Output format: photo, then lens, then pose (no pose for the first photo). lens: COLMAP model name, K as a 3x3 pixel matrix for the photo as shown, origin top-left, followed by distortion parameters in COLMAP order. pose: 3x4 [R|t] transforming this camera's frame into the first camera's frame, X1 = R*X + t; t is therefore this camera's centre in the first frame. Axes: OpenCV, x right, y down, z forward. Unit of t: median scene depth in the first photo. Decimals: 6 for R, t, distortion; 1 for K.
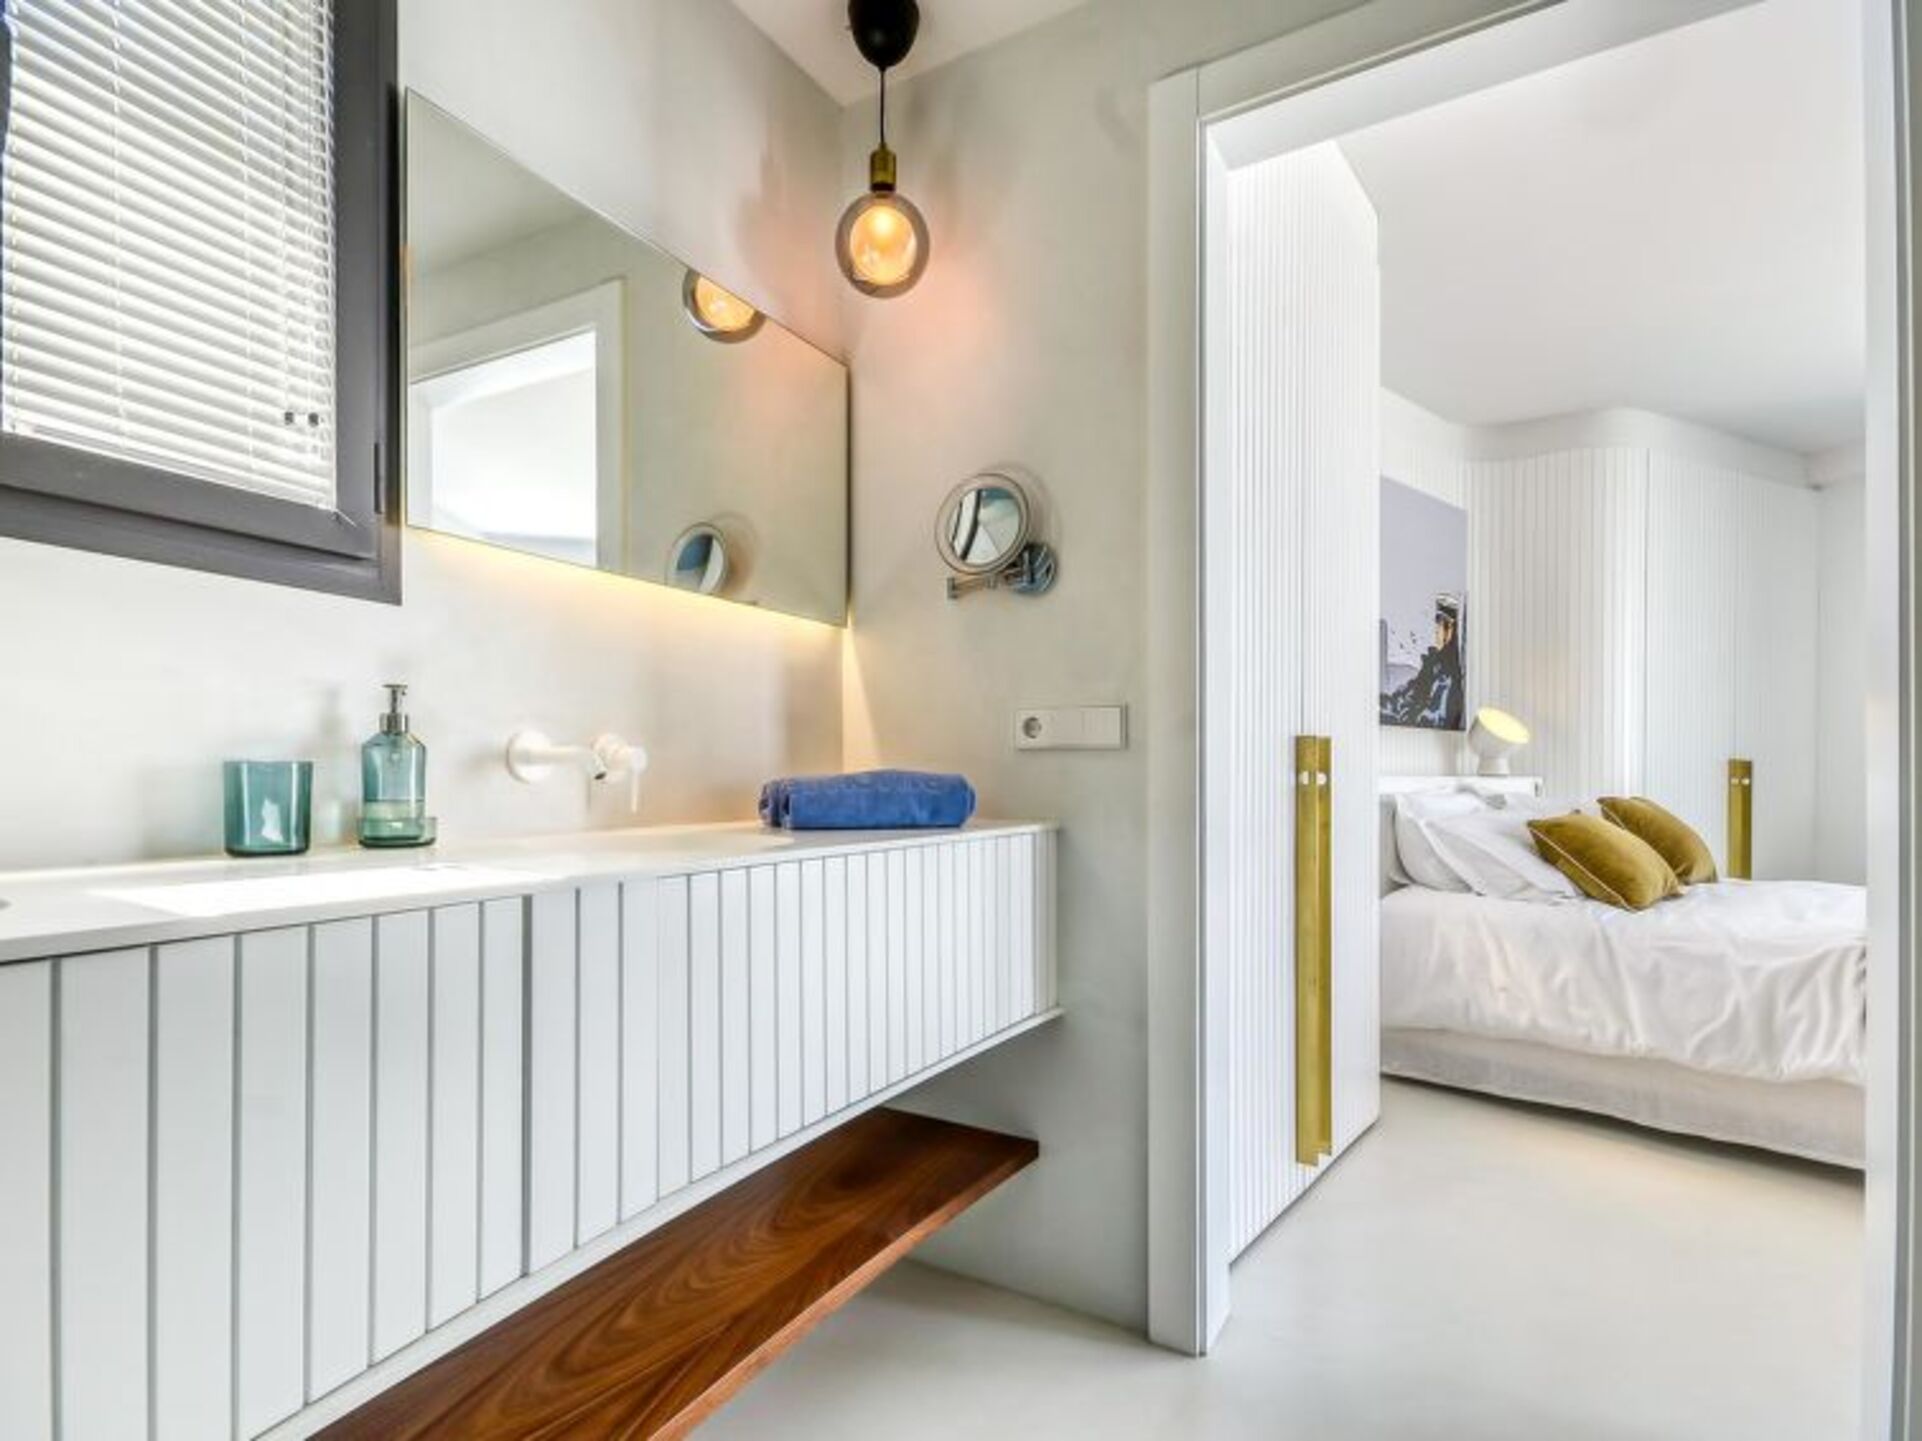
lens RADIAL K [[849.9, 0, 910.7], [0, 849.9, 726.8], [0, 0, 1]] dist [-0.028835, 0.000534]
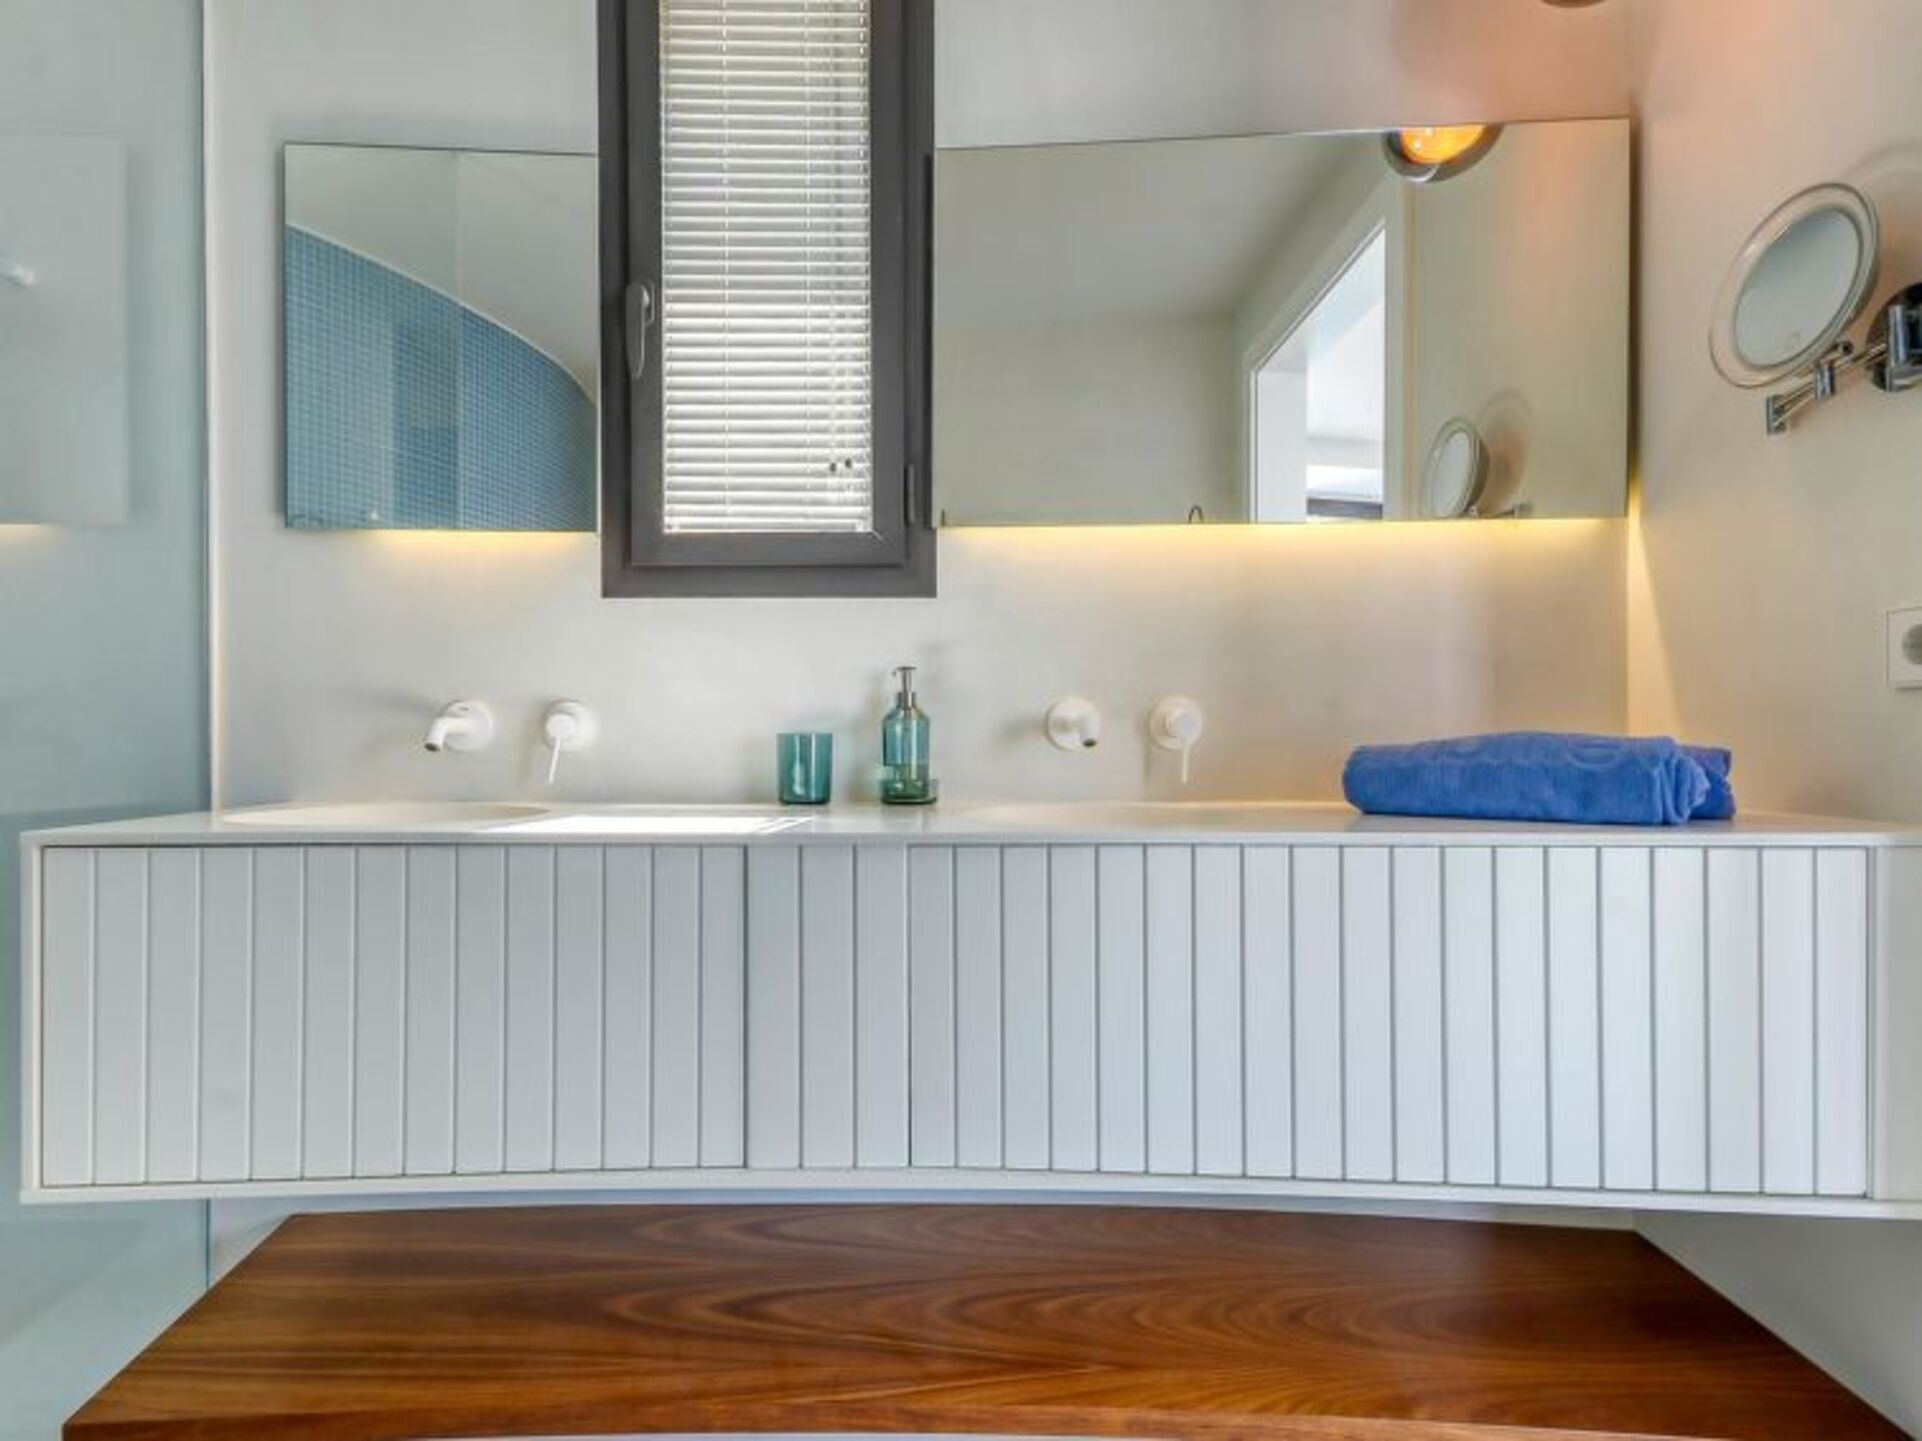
lens RADIAL K [[849.9, 0, 910.7], [0, 849.9, 726.8], [0, 0, 1]] dist [-0.028835, 0.000534]
pose [[0.511420, -0.021794, -0.859054, 0.416469], [0.051849, 0.998640, 0.005531, 0.028112], [0.857765, -0.047370, 0.511854, 0.391936]]
